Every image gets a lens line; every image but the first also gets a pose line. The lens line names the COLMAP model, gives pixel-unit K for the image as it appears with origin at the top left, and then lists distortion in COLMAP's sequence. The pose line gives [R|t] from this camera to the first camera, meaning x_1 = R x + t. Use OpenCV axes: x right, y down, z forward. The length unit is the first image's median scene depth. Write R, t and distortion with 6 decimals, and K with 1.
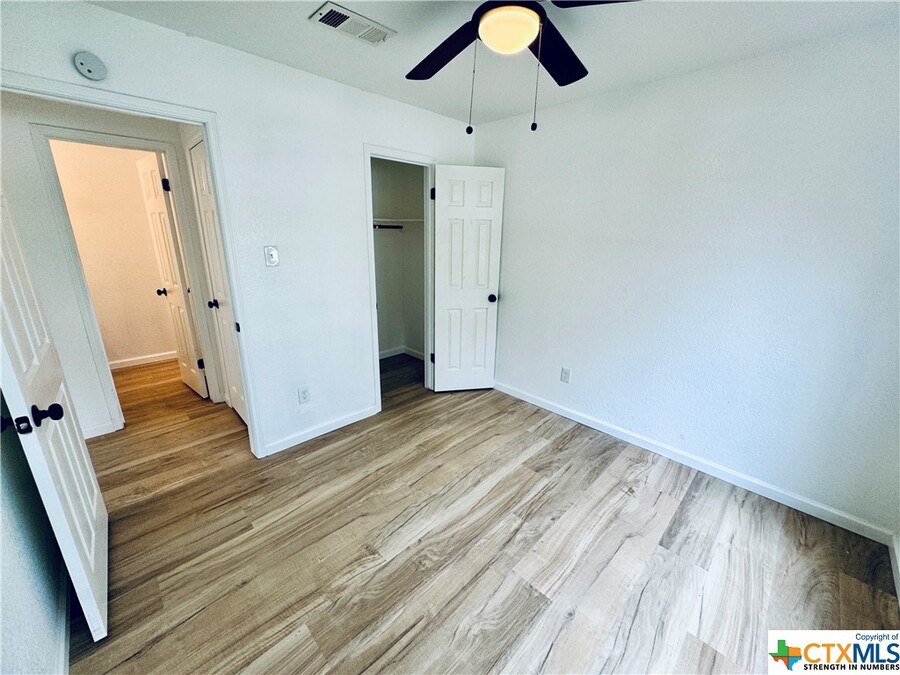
lens RADIAL K [[358.5, 0, 446.3], [0, 358.5, 333.3], [0, 0, 1]] dist [-0.002263, 0.000315]
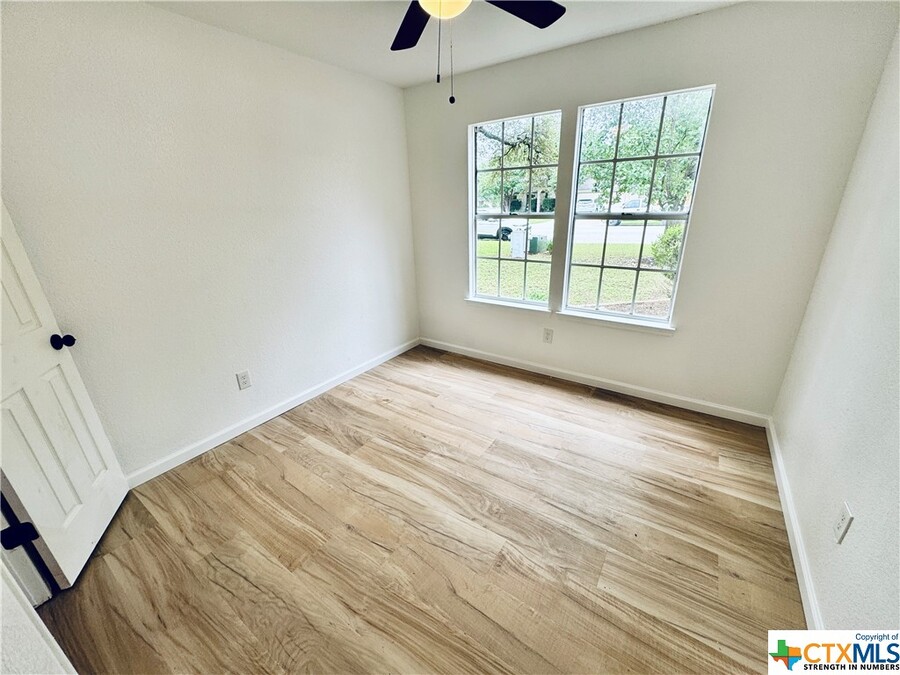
lens RADIAL K [[358.5, 0, 446.4], [0, 358.5, 341.6], [0, 0, 1]] dist [-0.002263, 0.000315]
pose [[-0.195638, -0.364672, 0.910352, -0.653114], [0.288678, 0.865745, 0.408841, -0.223788], [-0.937225, 0.342784, -0.064100, 0.812477]]
